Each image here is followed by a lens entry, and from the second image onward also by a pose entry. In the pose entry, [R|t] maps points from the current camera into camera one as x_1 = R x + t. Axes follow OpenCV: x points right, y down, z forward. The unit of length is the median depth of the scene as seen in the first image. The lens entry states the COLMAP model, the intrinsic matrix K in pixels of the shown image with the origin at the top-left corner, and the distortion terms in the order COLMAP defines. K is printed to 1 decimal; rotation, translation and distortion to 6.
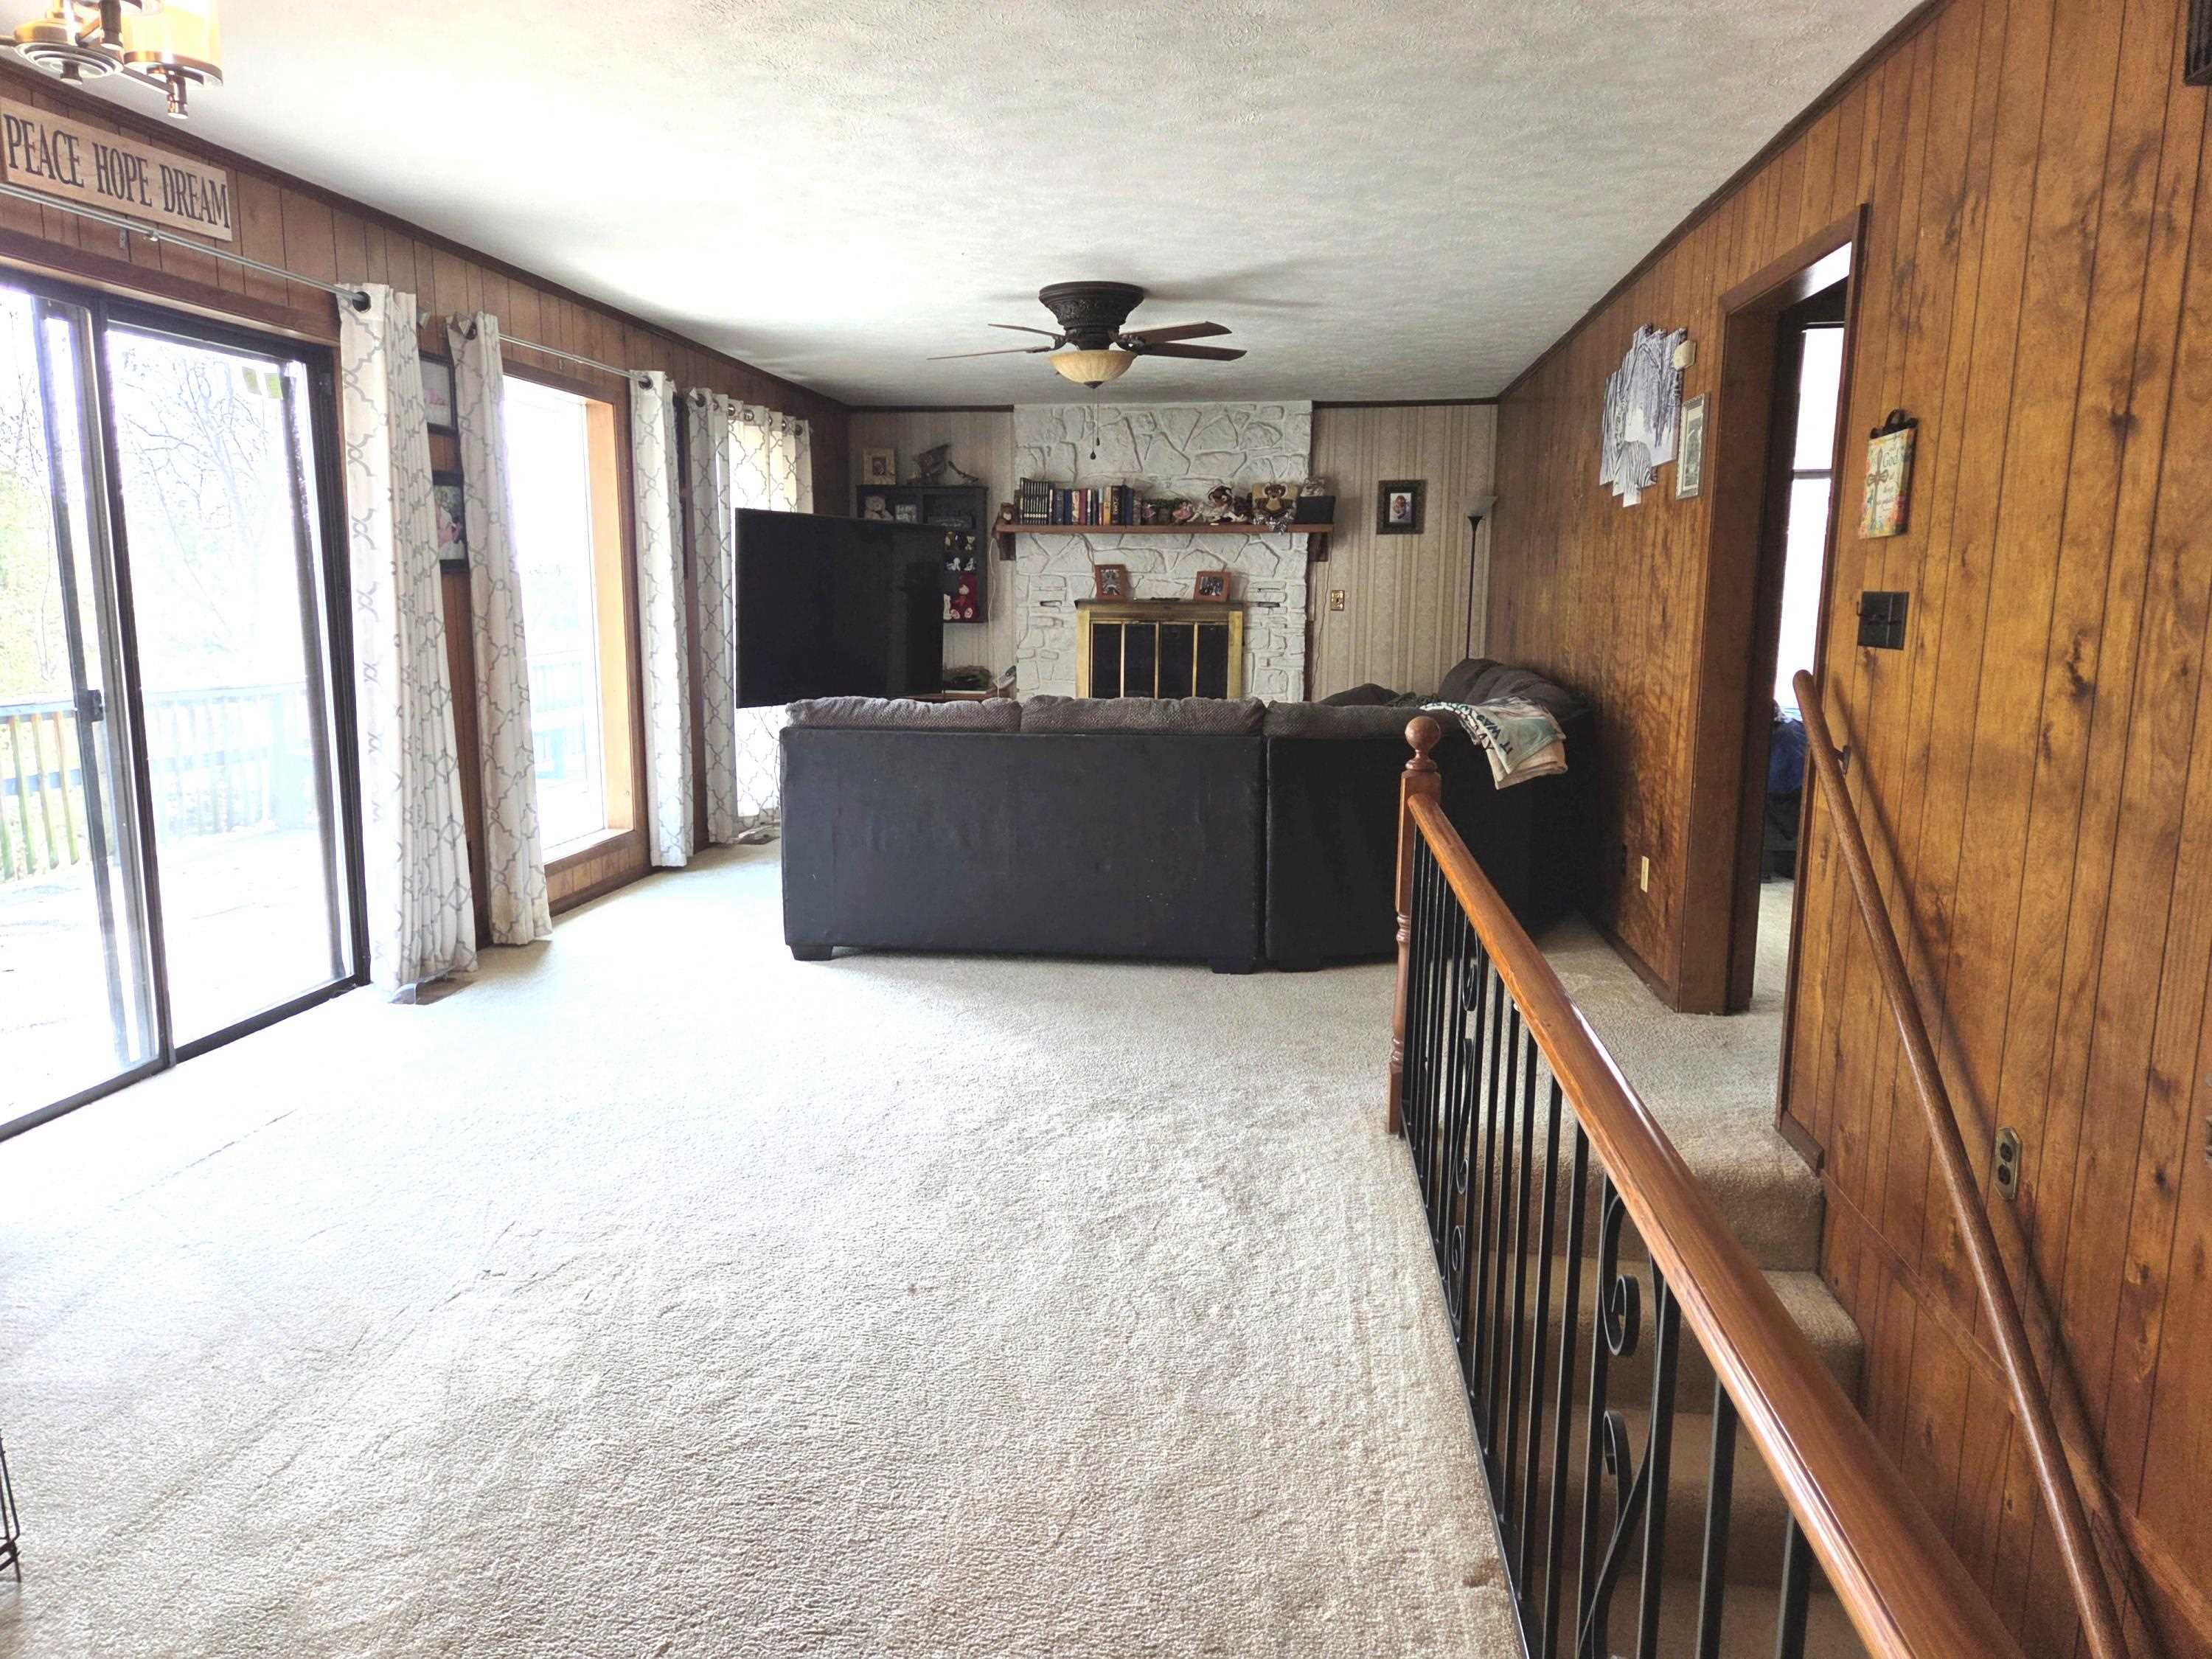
lens RADIAL K [[1475.8, 0, 1096.6], [0, 1475.8, 828.4], [0, 0, 1]] dist [0.078742, -0.055041]
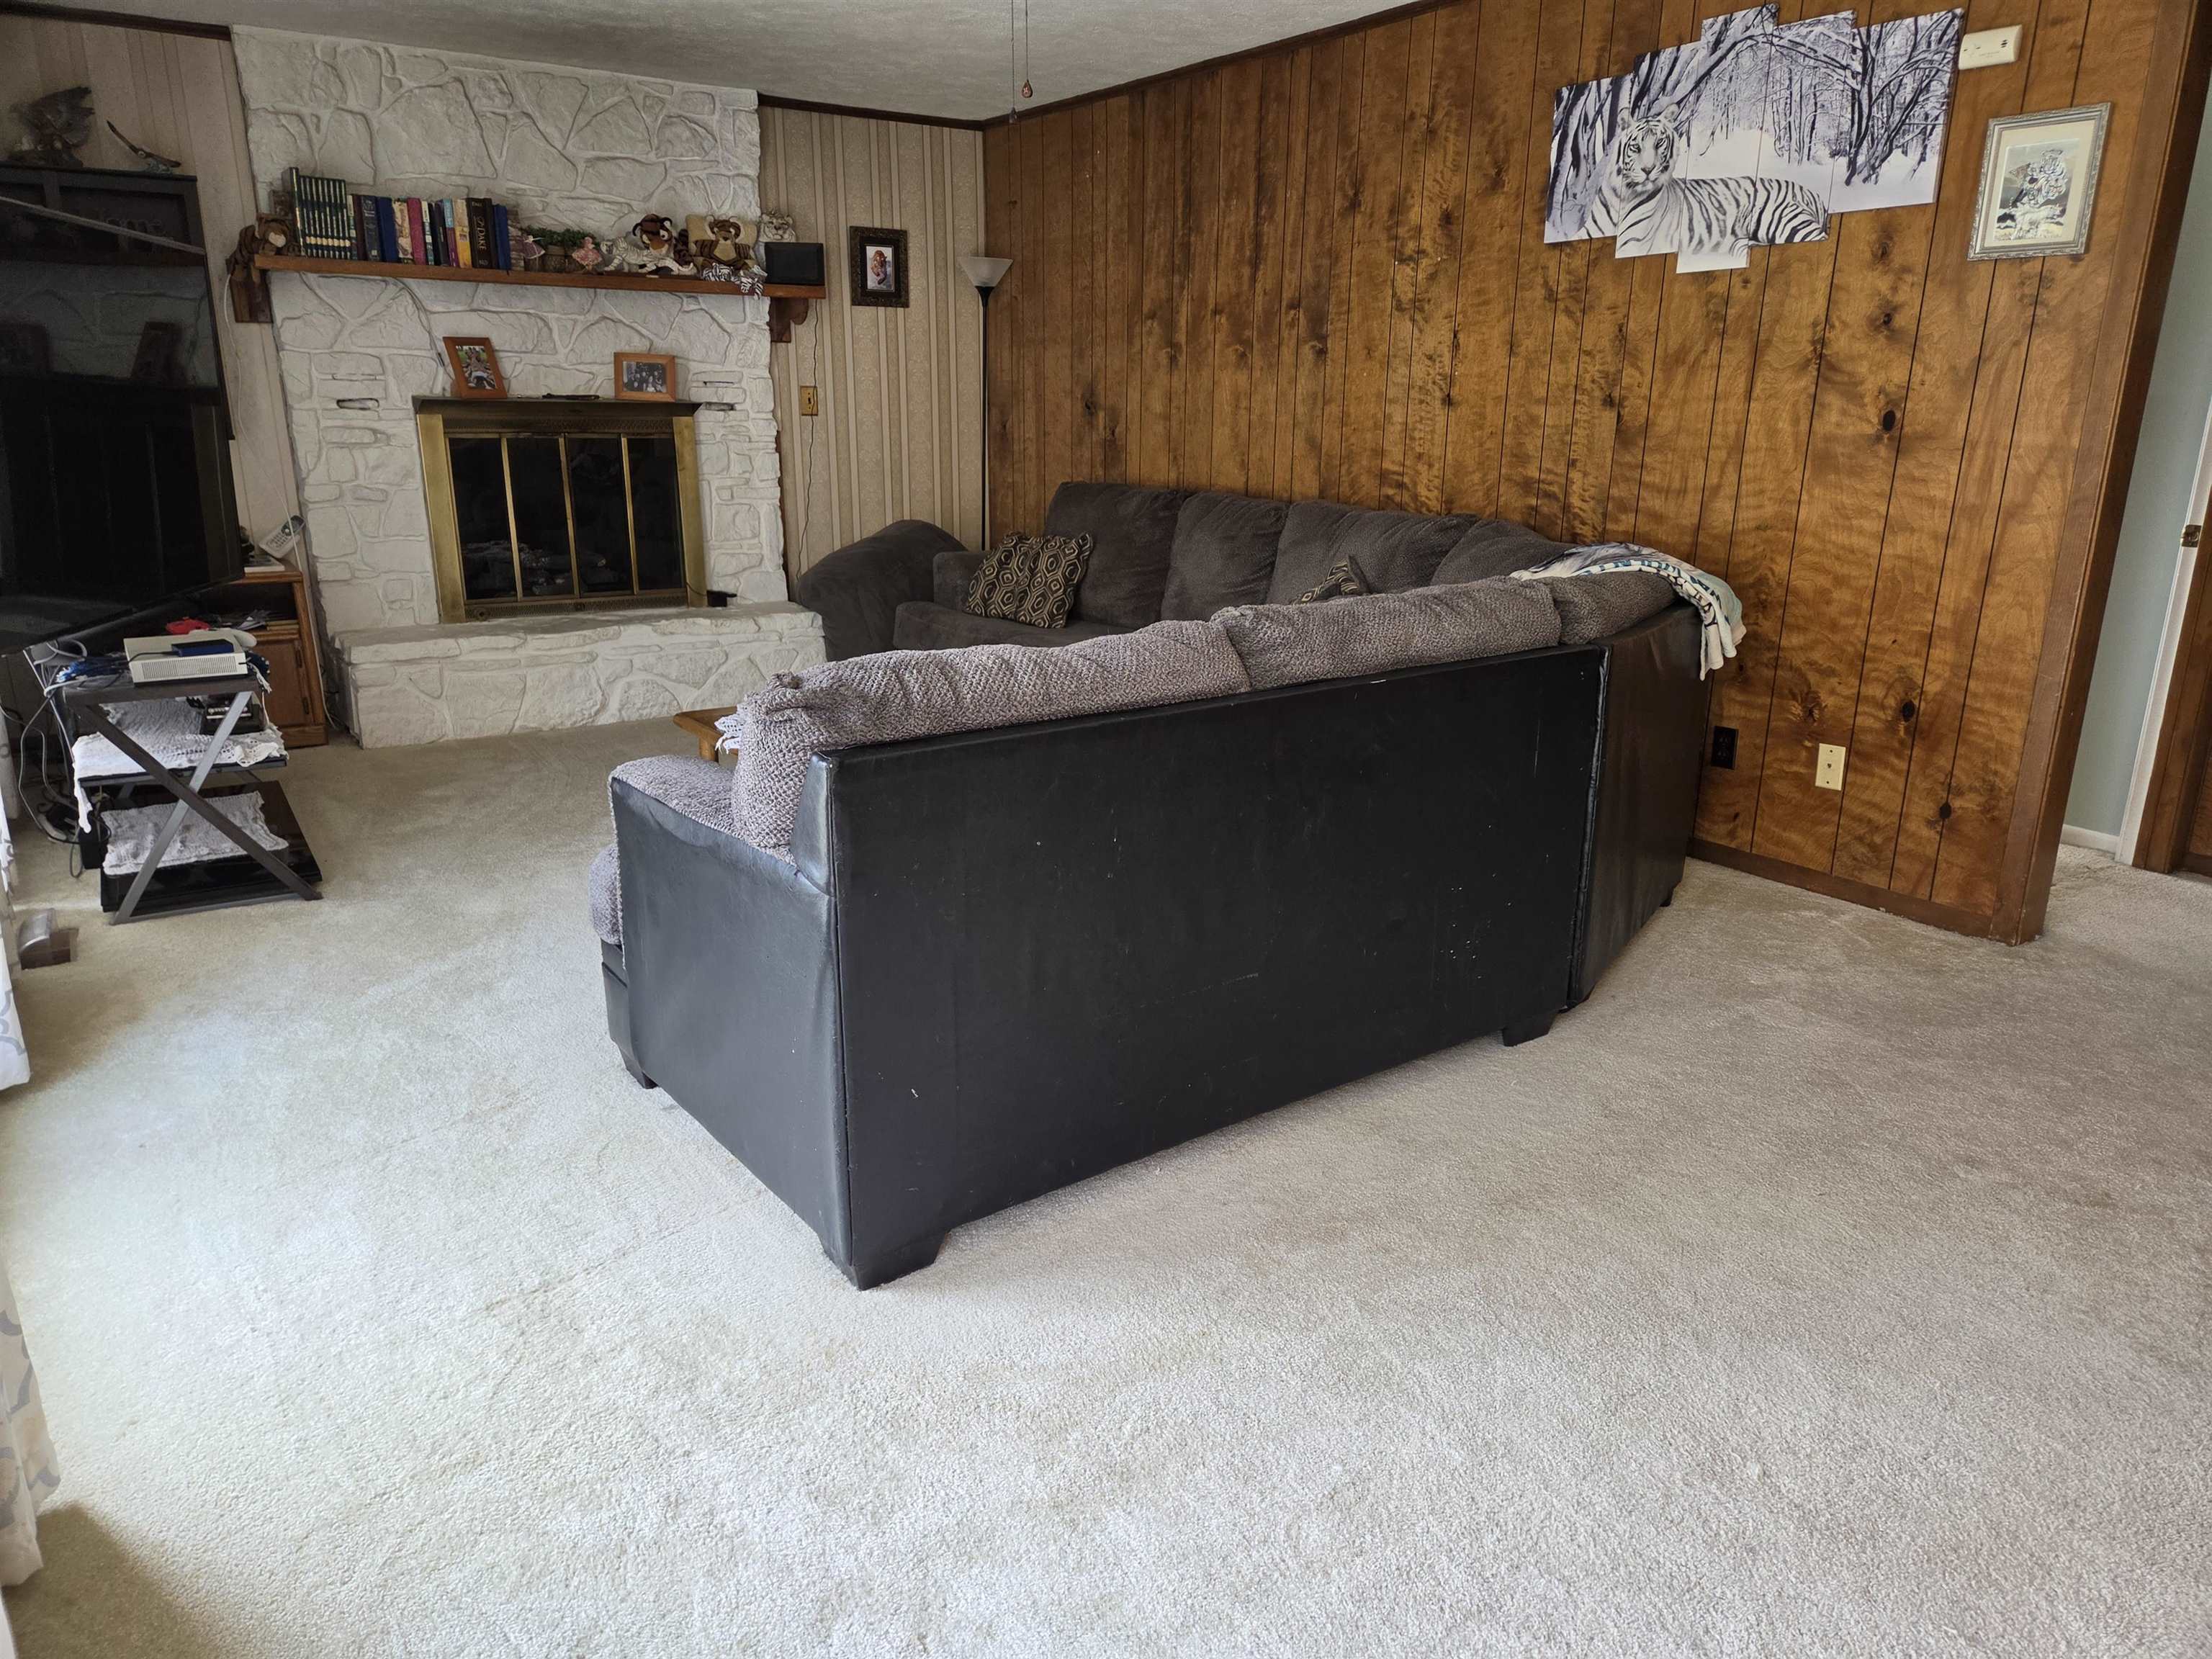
lens RADIAL K [[1491.2, 0, 1104.4], [0, 1491.2, 812.6], [0, 0, 1]] dist [0.074247, -0.055084]
pose [[0.745561, -0.180385, 0.641561, -0.229313], [0.103641, 0.982343, 0.155759, -0.058984], [-0.658330, -0.049636, 0.751092, 0.366116]]
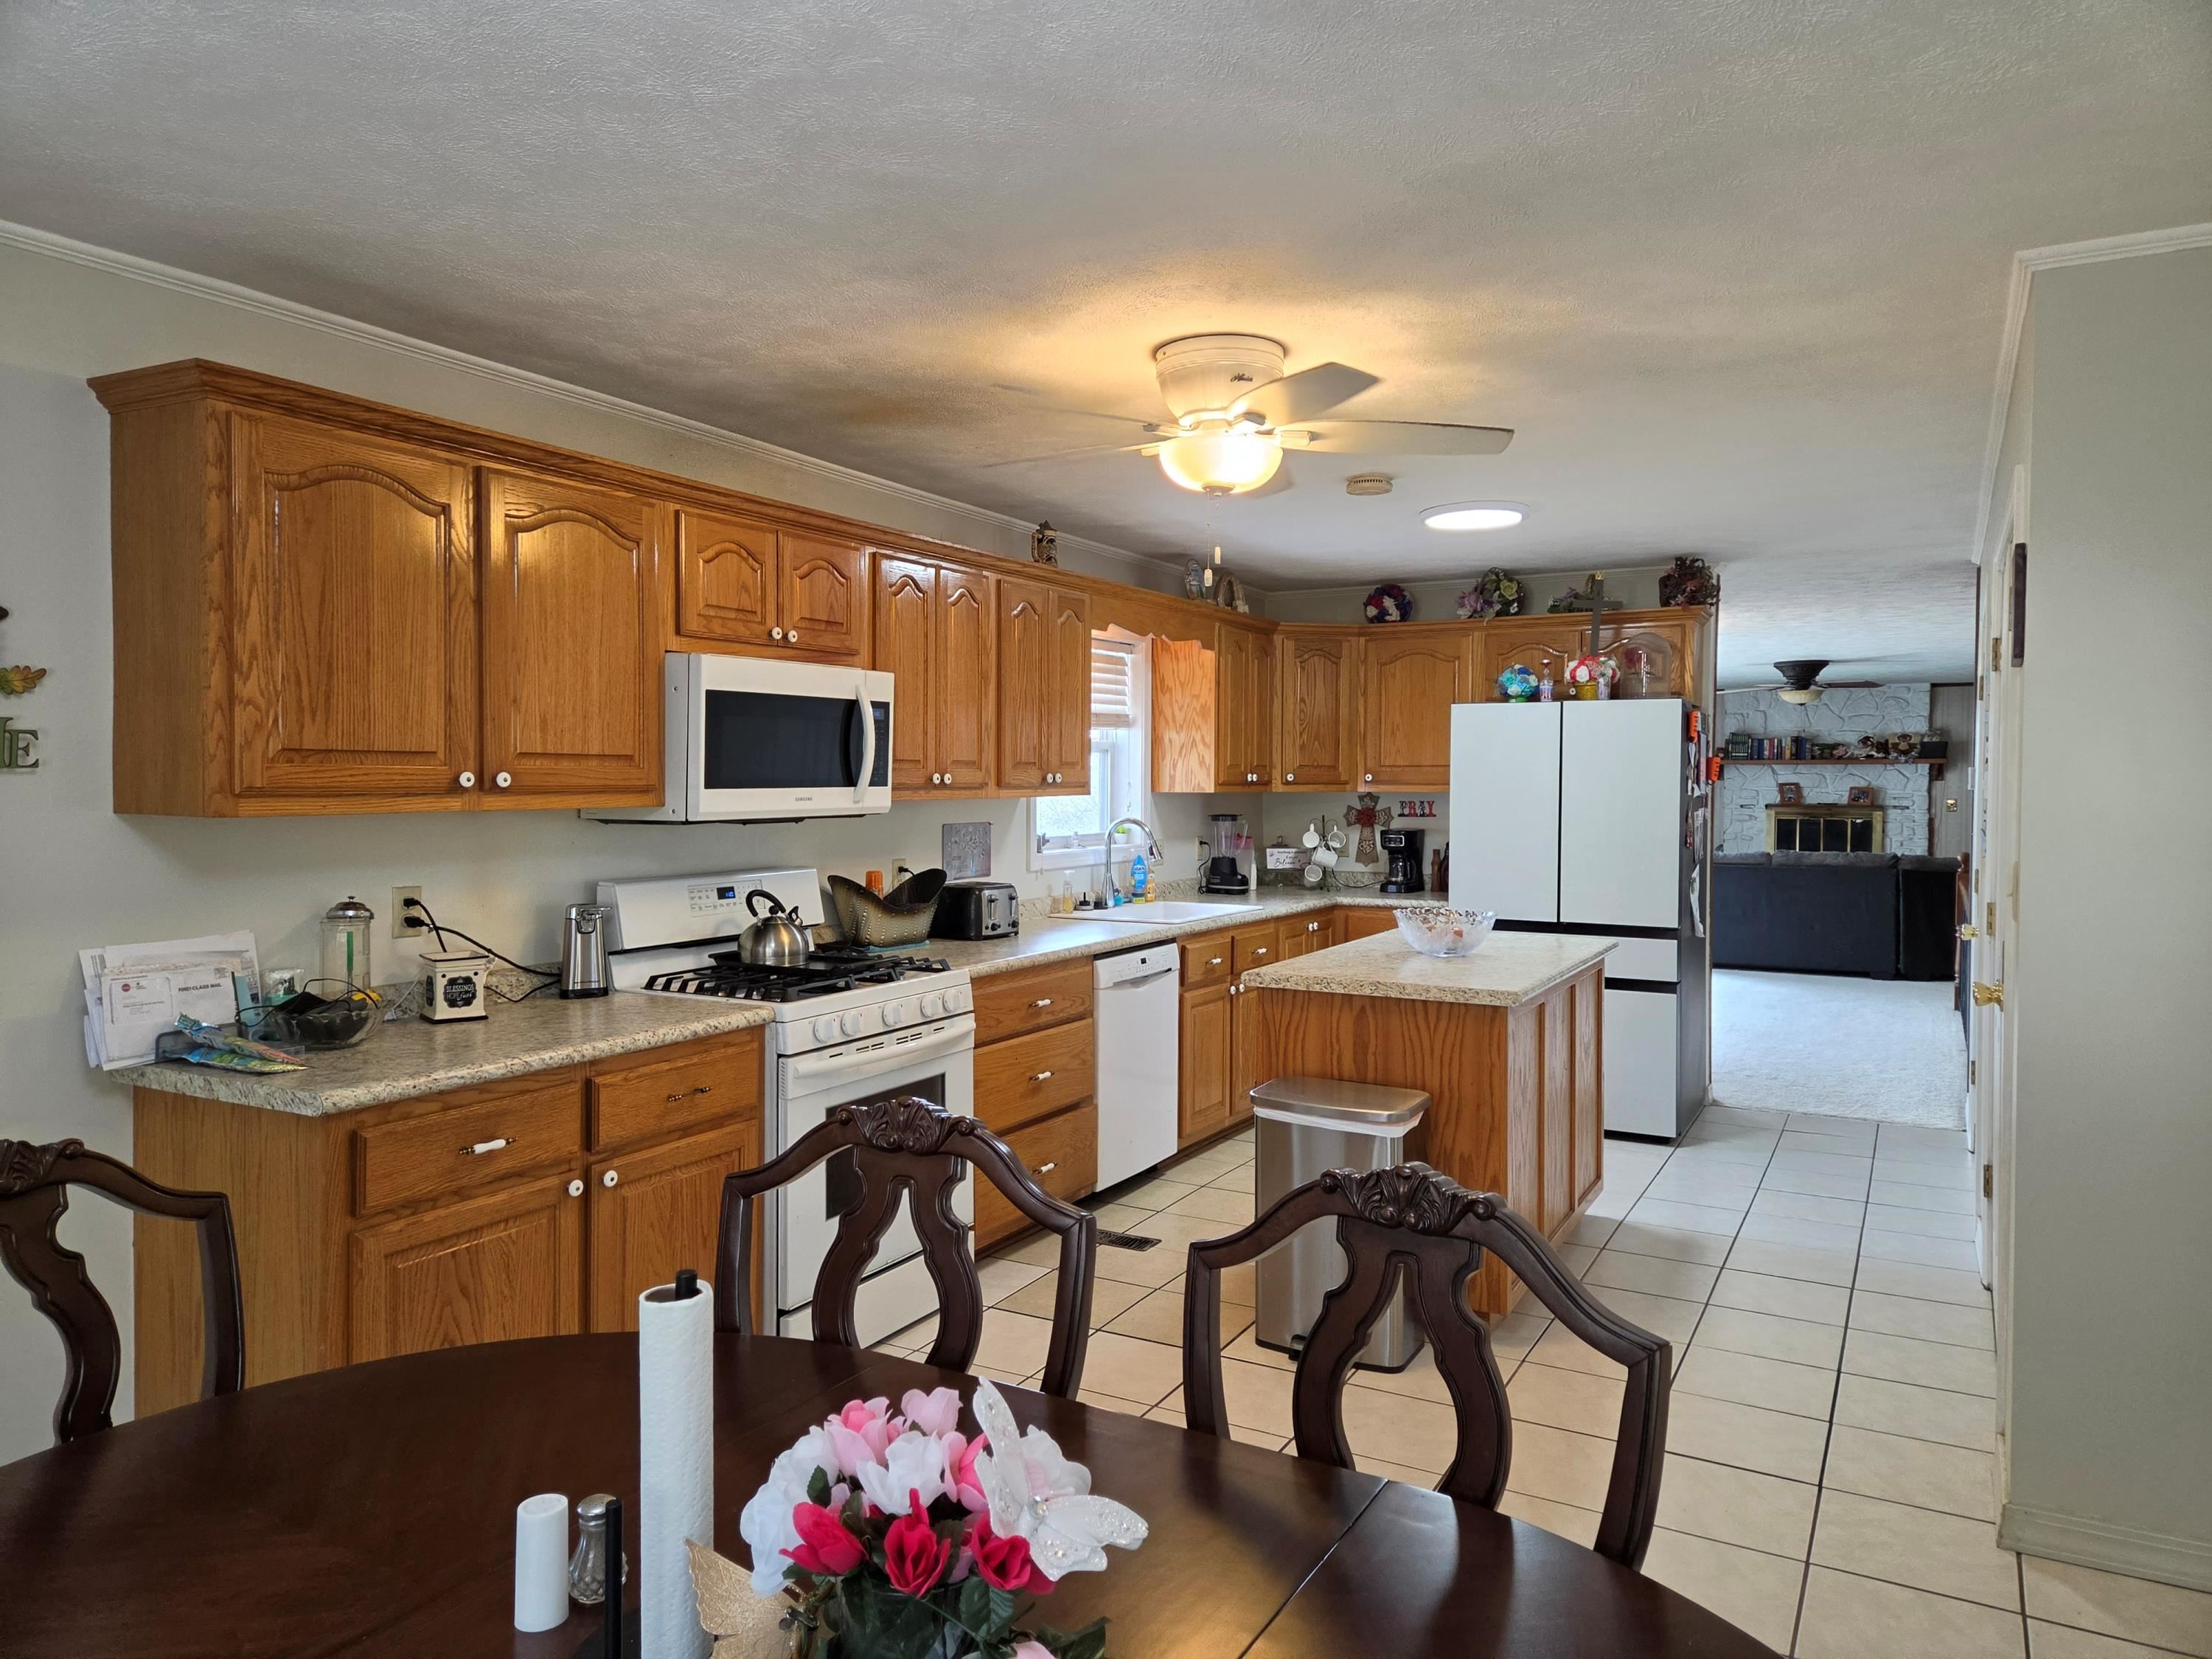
lens RADIAL K [[1472.3, 0, 1102.3], [0, 1472.3, 816.4], [0, 0, 1]] dist [0.086014, -0.082475]
pose [[0.929565, 0.005812, -0.368612, -0.088357], [-0.056910, 0.990153, -0.127903, 0.113546], [0.364239, 0.139872, 0.920742, -0.797017]]
